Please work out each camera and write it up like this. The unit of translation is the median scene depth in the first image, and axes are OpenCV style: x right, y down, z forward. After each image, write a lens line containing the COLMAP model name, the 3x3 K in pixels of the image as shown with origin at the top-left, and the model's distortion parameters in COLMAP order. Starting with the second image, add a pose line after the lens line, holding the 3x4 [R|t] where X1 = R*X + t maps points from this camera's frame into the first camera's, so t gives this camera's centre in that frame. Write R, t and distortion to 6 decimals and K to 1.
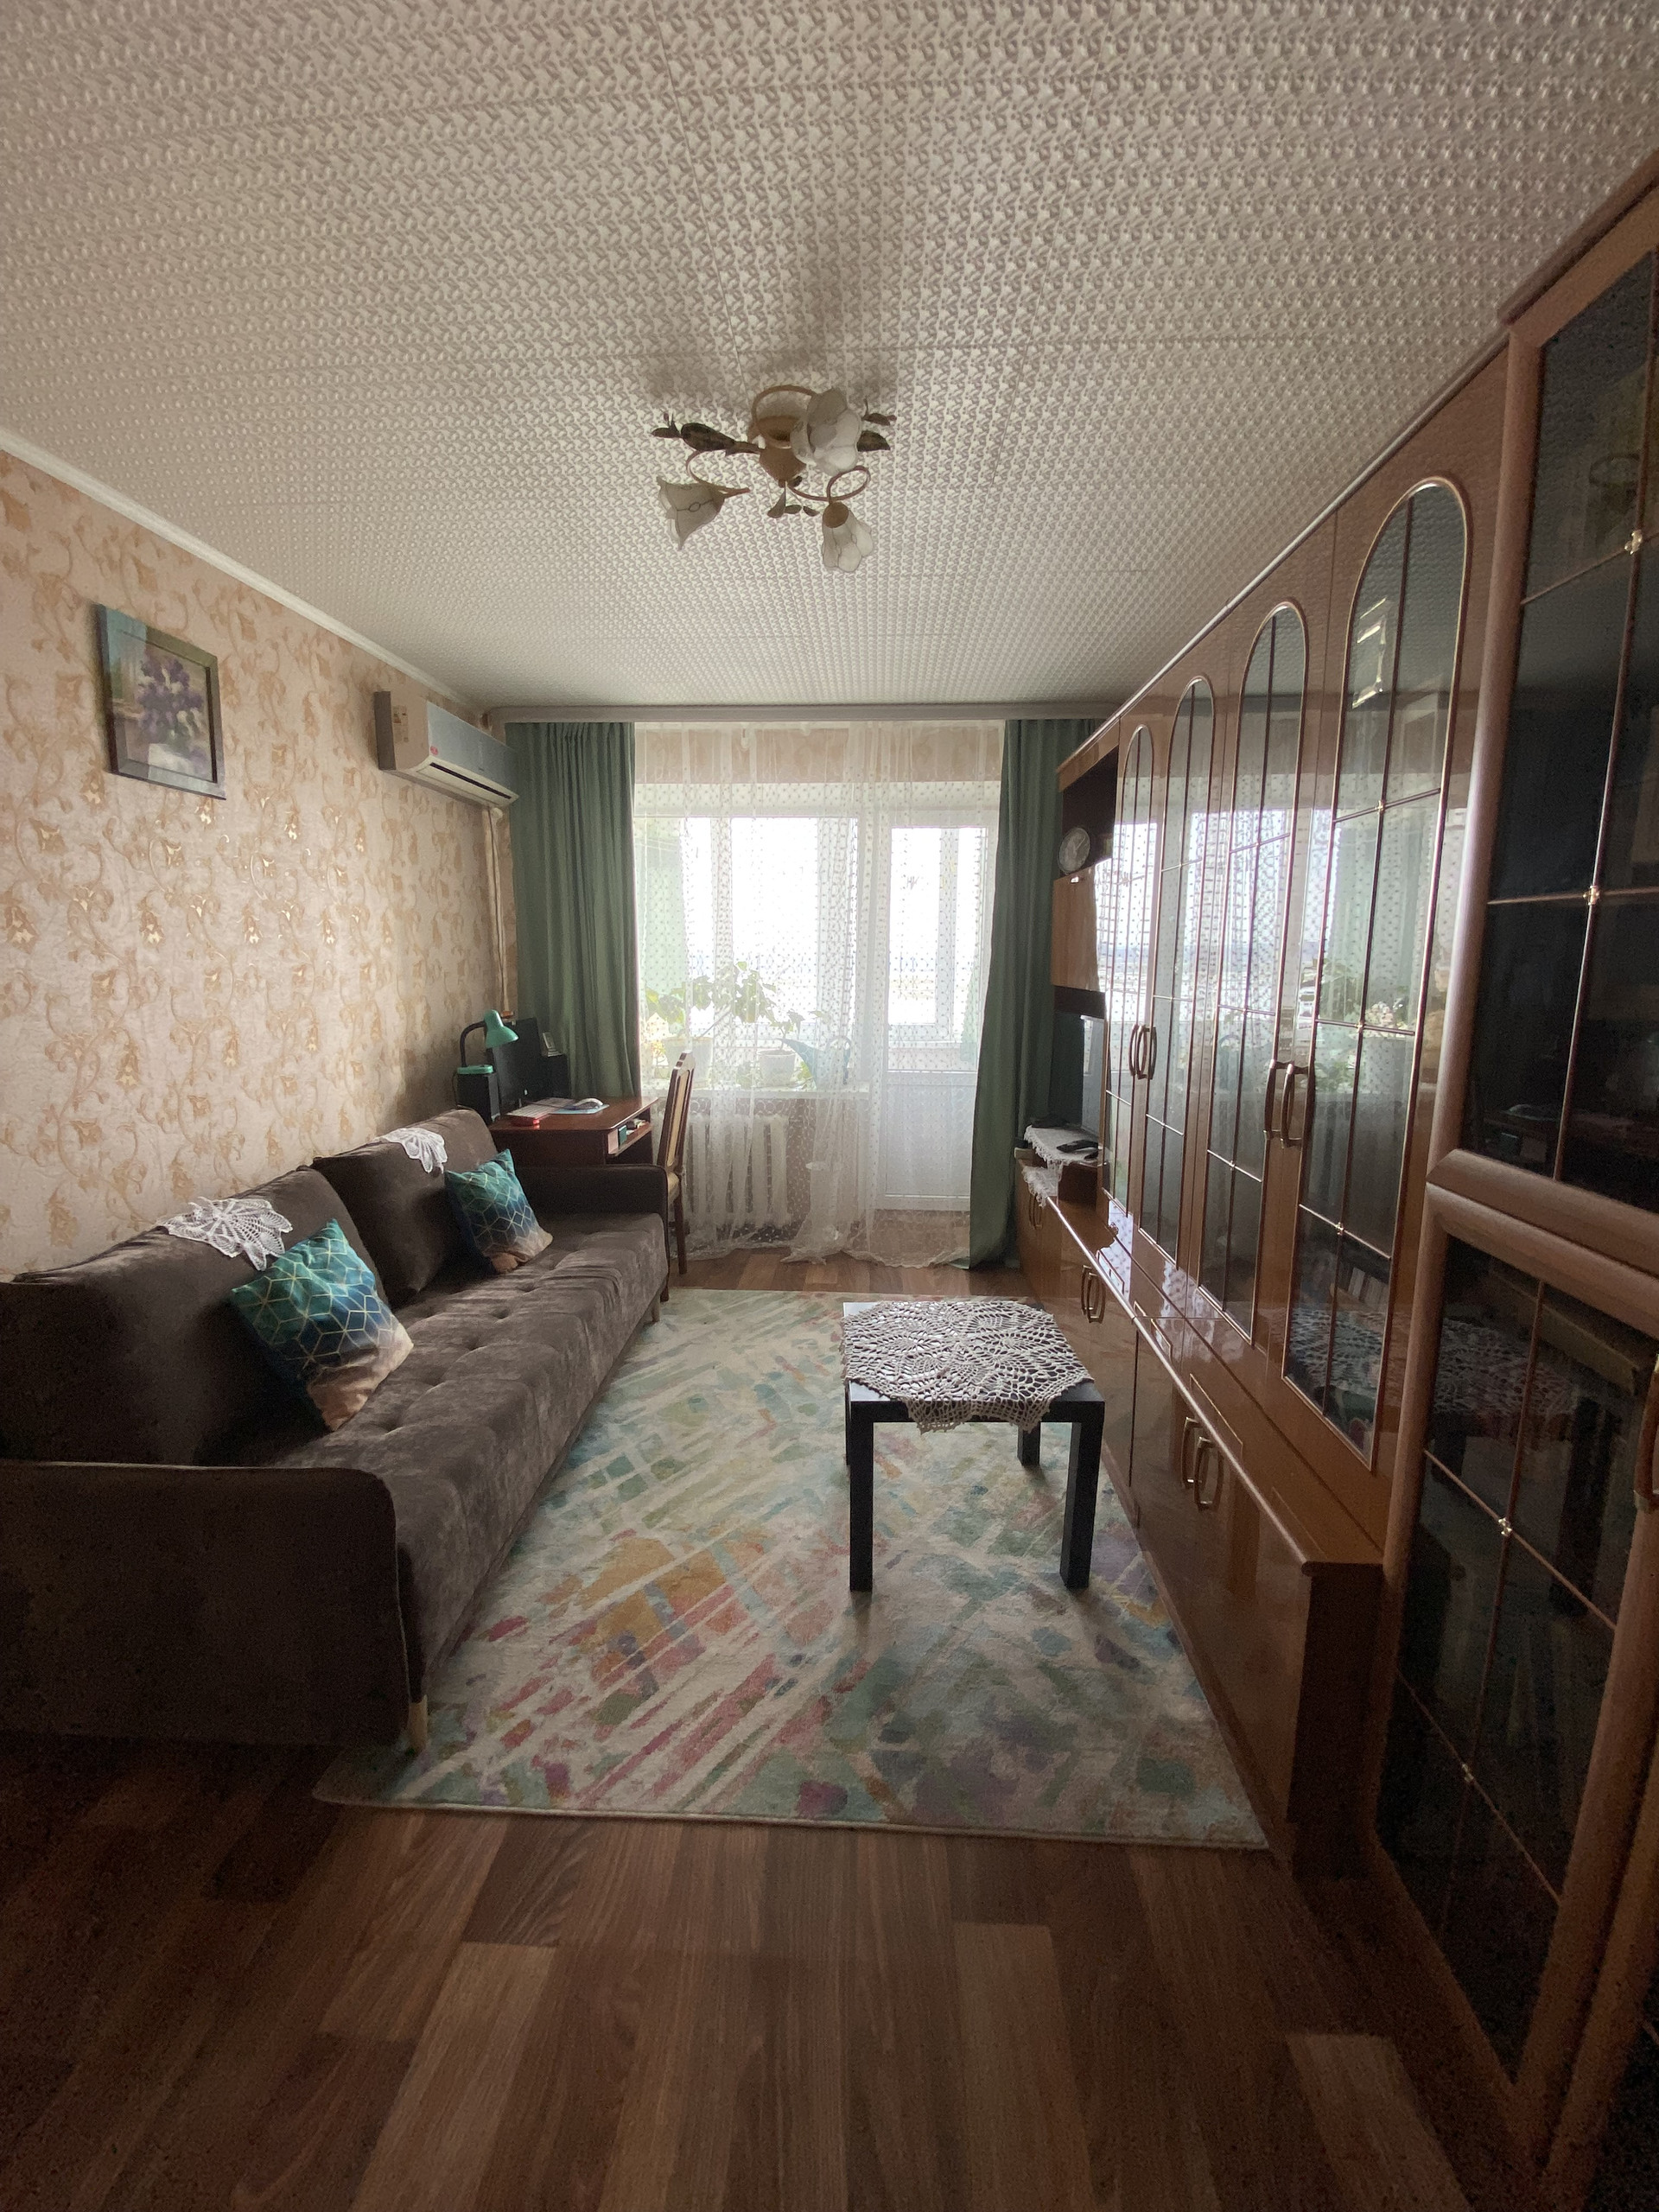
lens RADIAL K [[894.8, 0, 830.5], [0, 894.8, 1111.9], [0, 0, 1]] dist [0.023044, -0.021359]
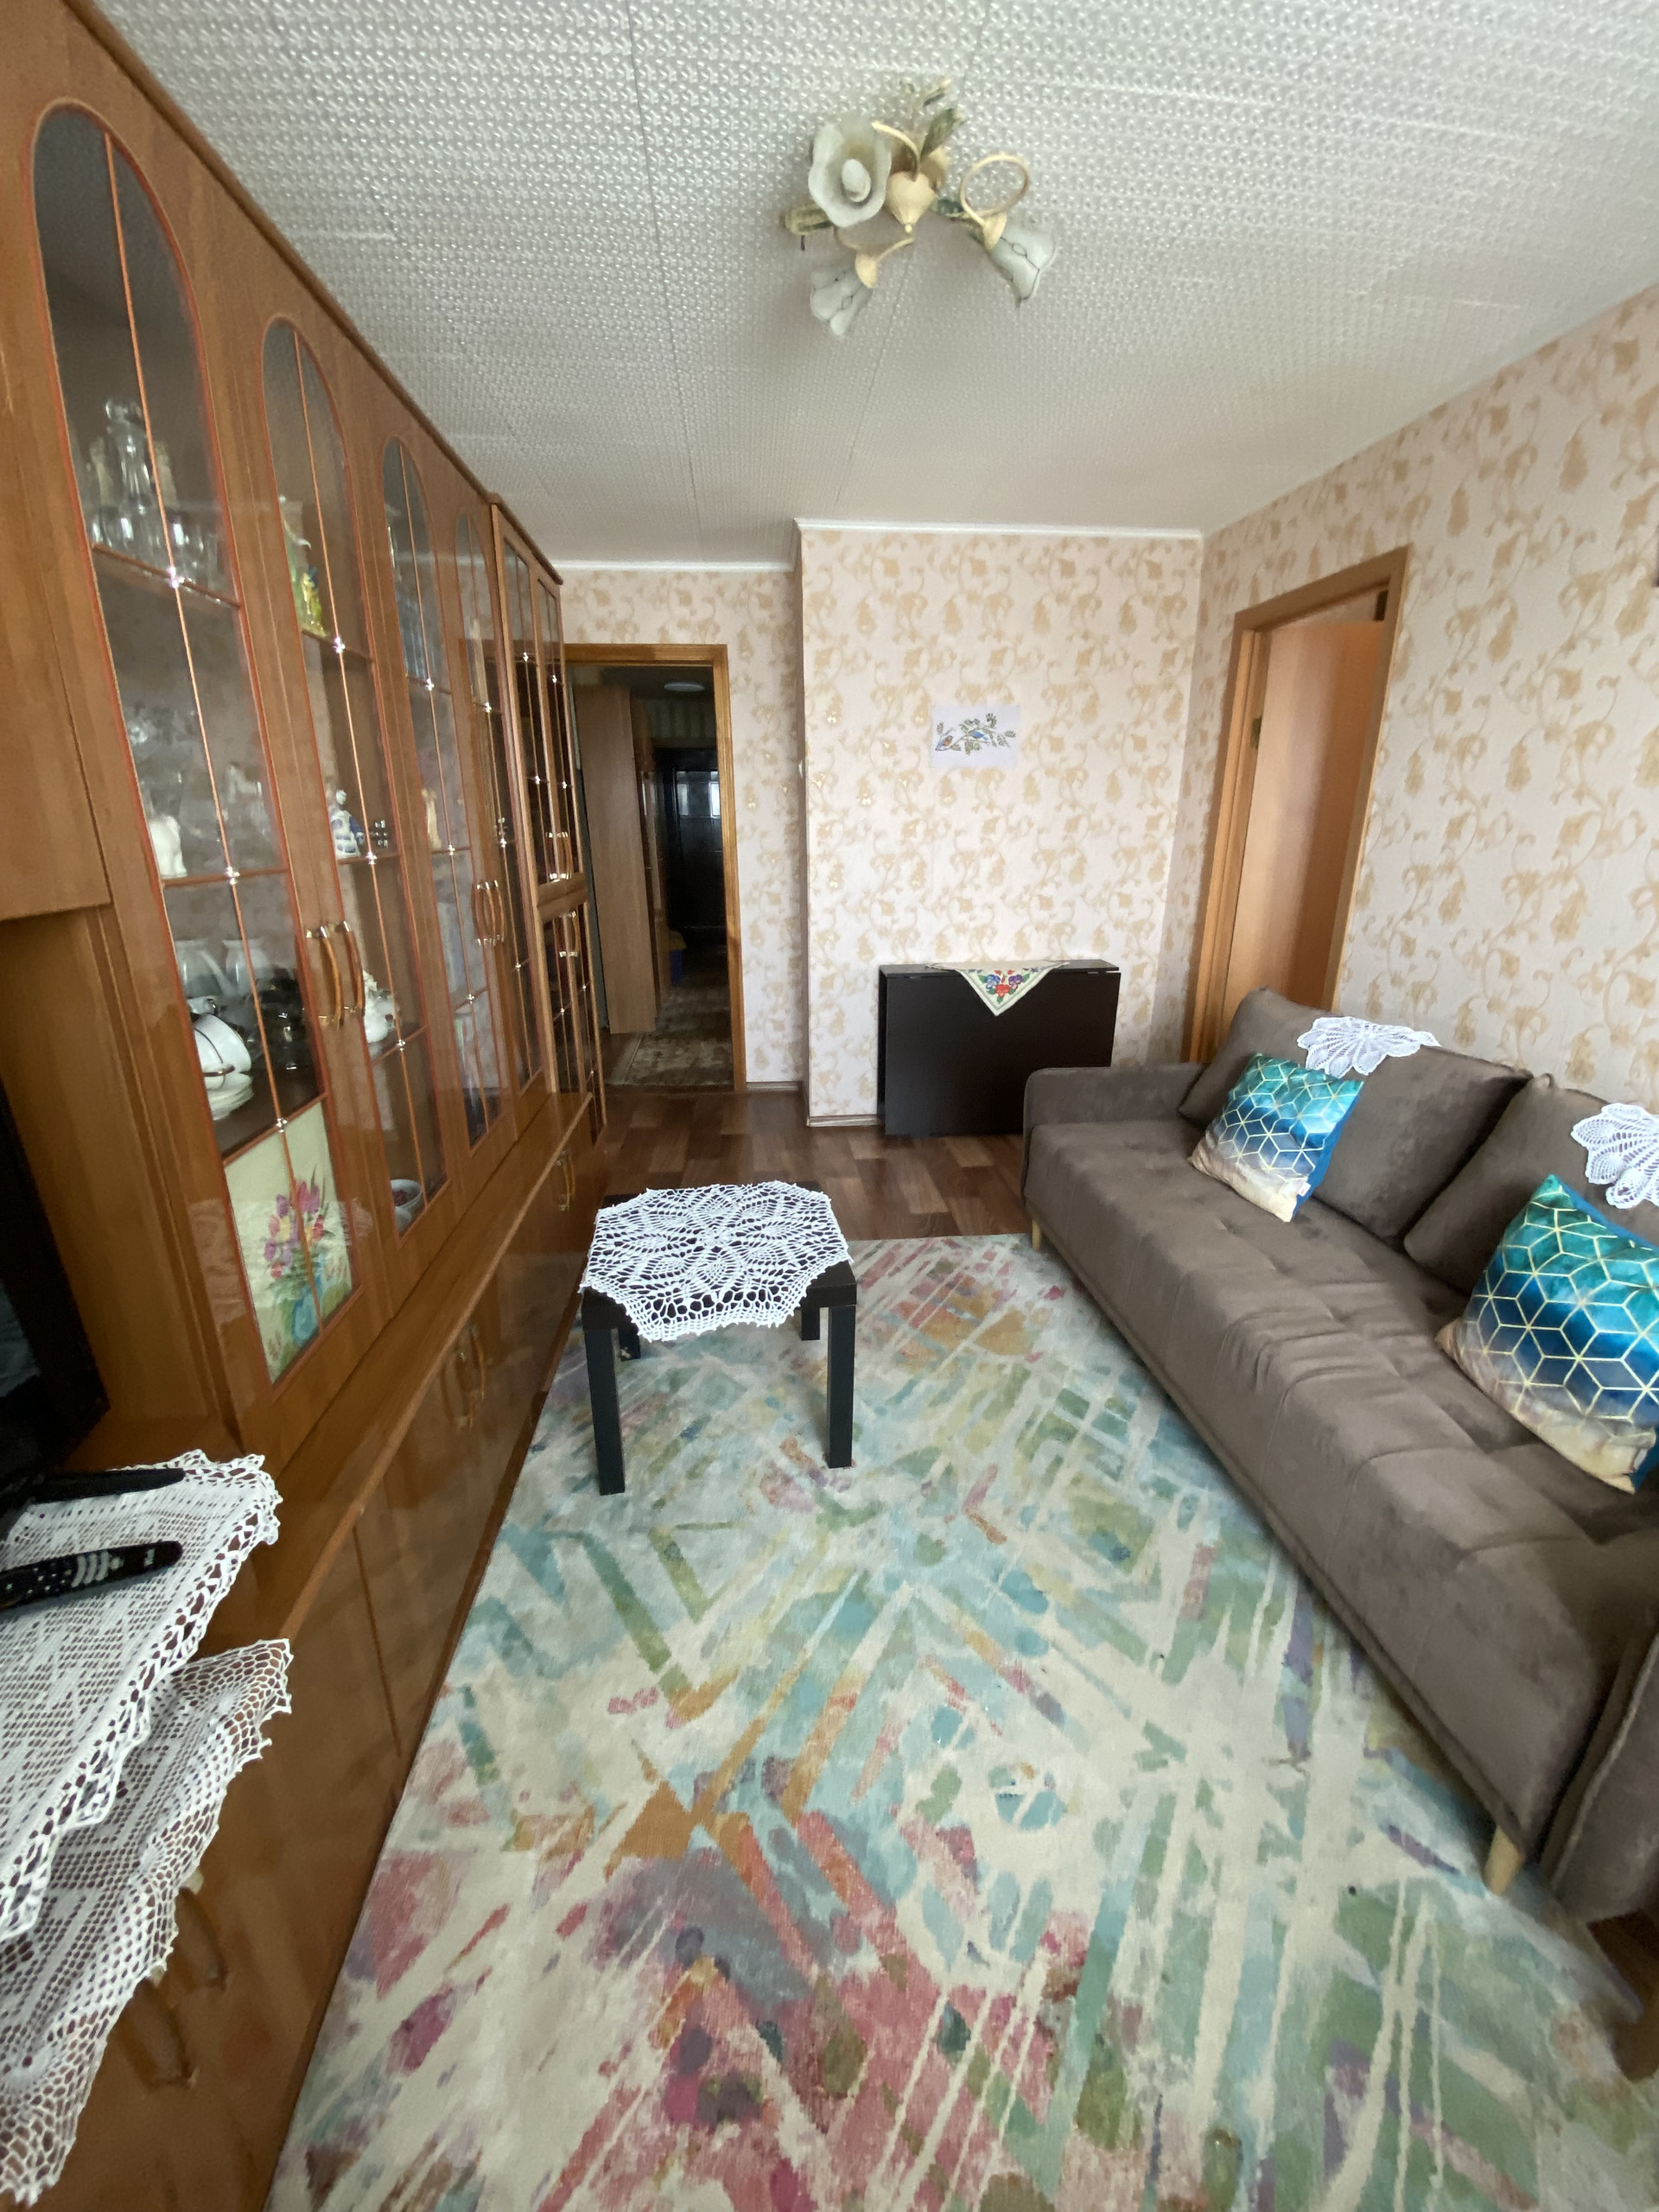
lens RADIAL K [[894.8, 0, 830.5], [0, 894.8, 1111.9], [0, 0, 1]] dist [0.023044, -0.021359]
pose [[-0.989645, 0.047118, -0.135584, 0.130905], [-0.022134, 0.883194, 0.468486, -0.262346], [0.141821, 0.466636, -0.873005, 1.595327]]
